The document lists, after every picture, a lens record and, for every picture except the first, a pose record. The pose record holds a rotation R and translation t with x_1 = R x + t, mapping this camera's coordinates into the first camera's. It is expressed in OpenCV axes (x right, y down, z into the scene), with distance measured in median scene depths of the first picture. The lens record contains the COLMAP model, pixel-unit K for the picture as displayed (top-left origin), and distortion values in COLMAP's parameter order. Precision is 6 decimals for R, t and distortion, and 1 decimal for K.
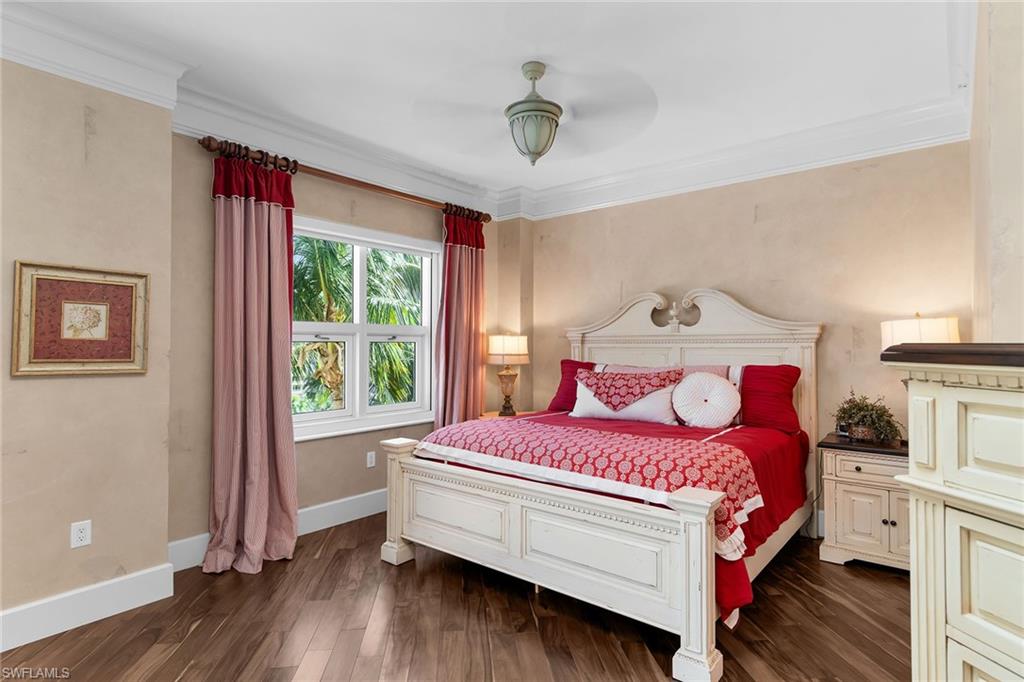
lens RADIAL K [[530.9, 0, 512.0], [0, 530.9, 341.8], [0, 0, 1]] dist [0.004787, 0.000520]
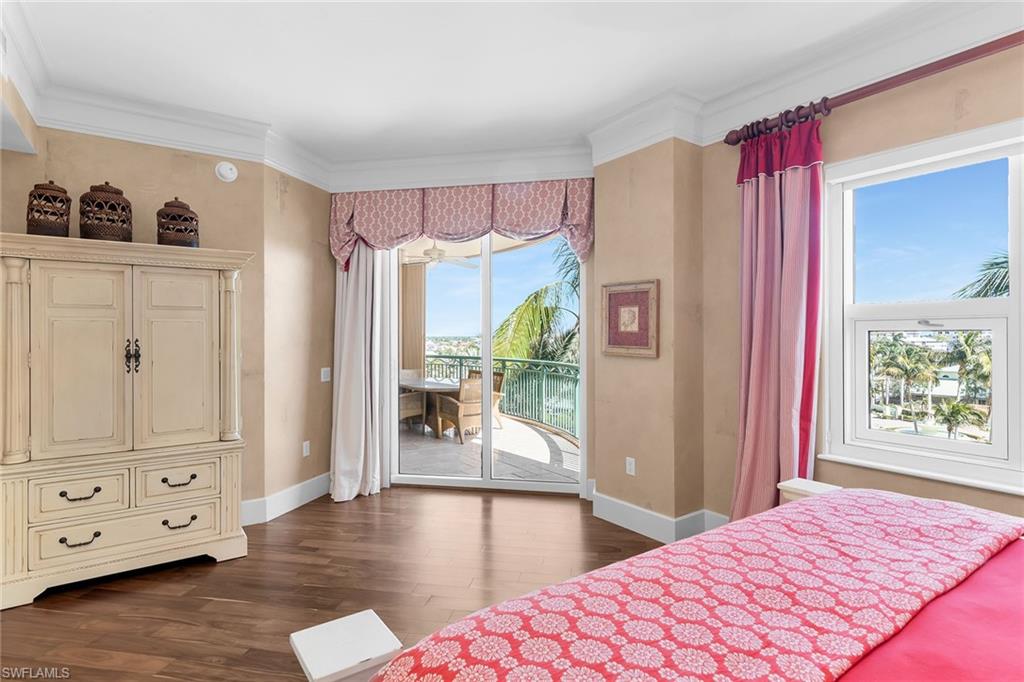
lens RADIAL K [[530.9, 0, 512.6], [0, 530.9, 335.1], [0, 0, 1]] dist [0.004787, 0.000520]
pose [[-0.275045, 0.004523, -0.961421, 0.640415], [0.012024, 0.999927, 0.001265, -0.001262], [0.961356, -0.011212, -0.275079, 1.059578]]
